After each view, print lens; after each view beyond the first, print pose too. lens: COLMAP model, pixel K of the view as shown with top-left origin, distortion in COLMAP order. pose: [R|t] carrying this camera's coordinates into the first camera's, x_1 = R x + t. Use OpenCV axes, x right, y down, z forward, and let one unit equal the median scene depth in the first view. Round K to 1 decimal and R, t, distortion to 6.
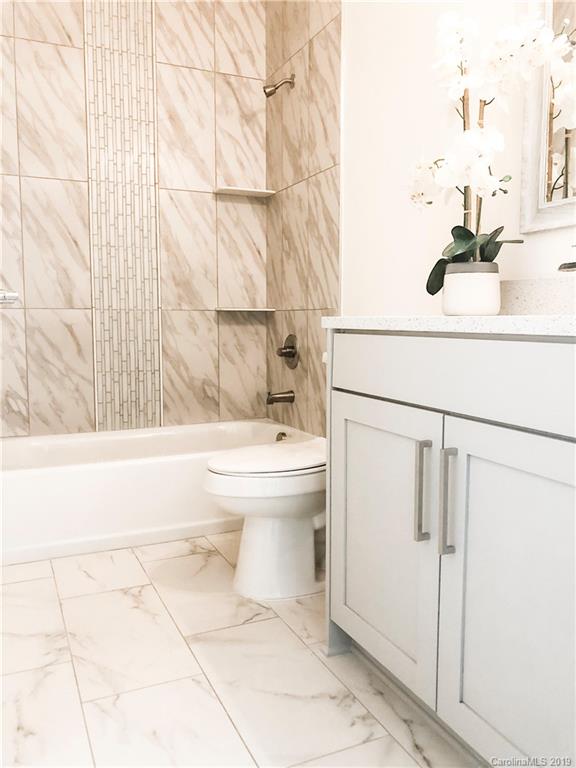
lens RADIAL K [[626.6, 0, 290.0], [0, 626.6, 381.1], [0, 0, 1]] dist [0.028212, -0.032895]
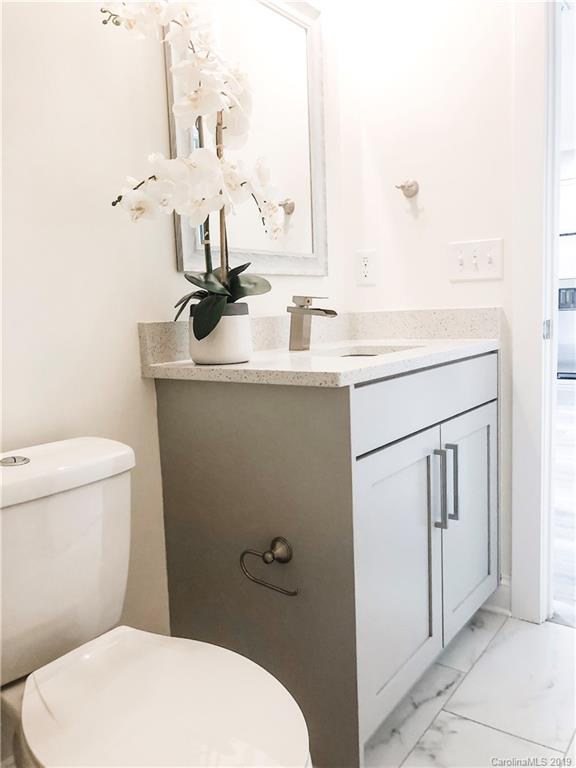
lens RADIAL K [[626.6, 0, 283.8], [0, 626.6, 383.3], [0, 0, 1]] dist [0.028212, -0.032895]
pose [[-0.484723, -0.089596, 0.870067, -0.305927], [0.125412, 0.977342, 0.170511, -0.123202], [-0.865630, 0.191767, -0.462504, 0.775085]]
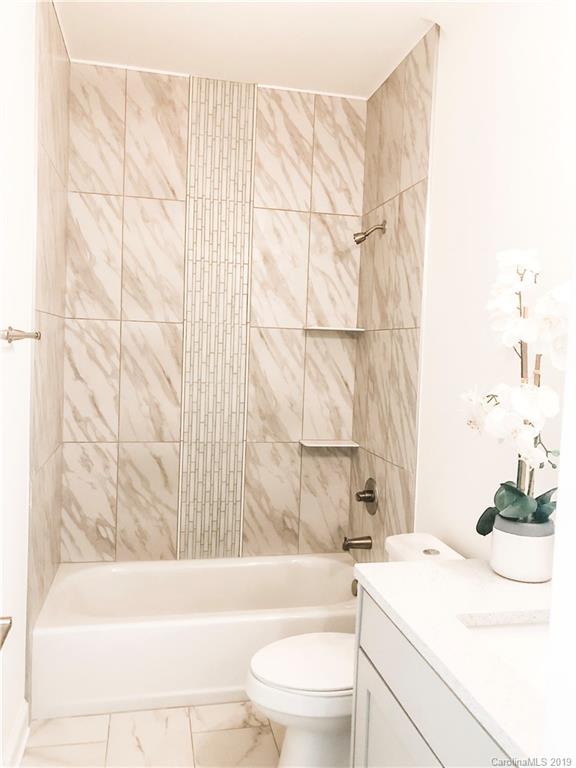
lens RADIAL K [[626.6, 0, 295.8], [0, 626.6, 383.0], [0, 0, 1]] dist [0.028212, -0.032895]
pose [[0.978256, 0.047229, -0.201952, 0.080452], [-0.055296, 0.997874, -0.034487, -0.191427], [0.199894, 0.044904, 0.978788, 0.015100]]
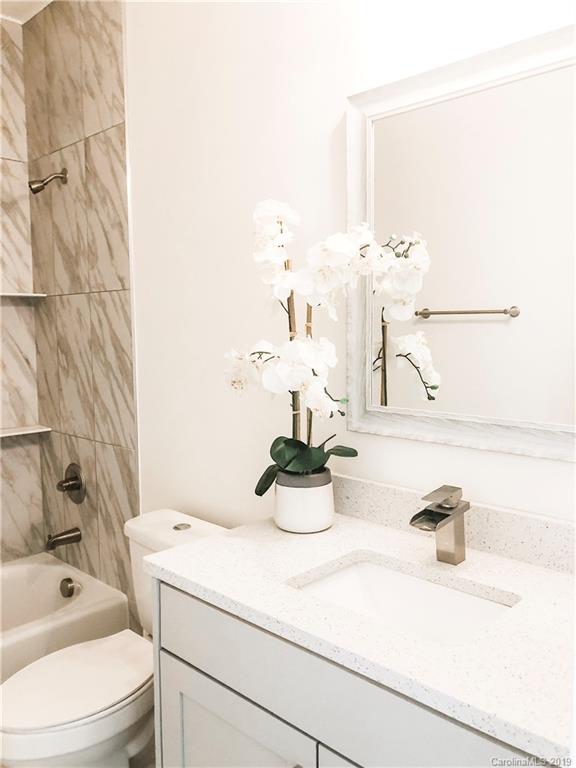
lens RADIAL K [[626.6, 0, 293.5], [0, 626.6, 381.2], [0, 0, 1]] dist [0.028212, -0.032895]
pose [[0.928203, -0.039621, 0.369960, -0.034759], [0.042694, 0.999088, -0.000117, -0.182910], [-0.369618, 0.015904, 0.929048, 0.084742]]
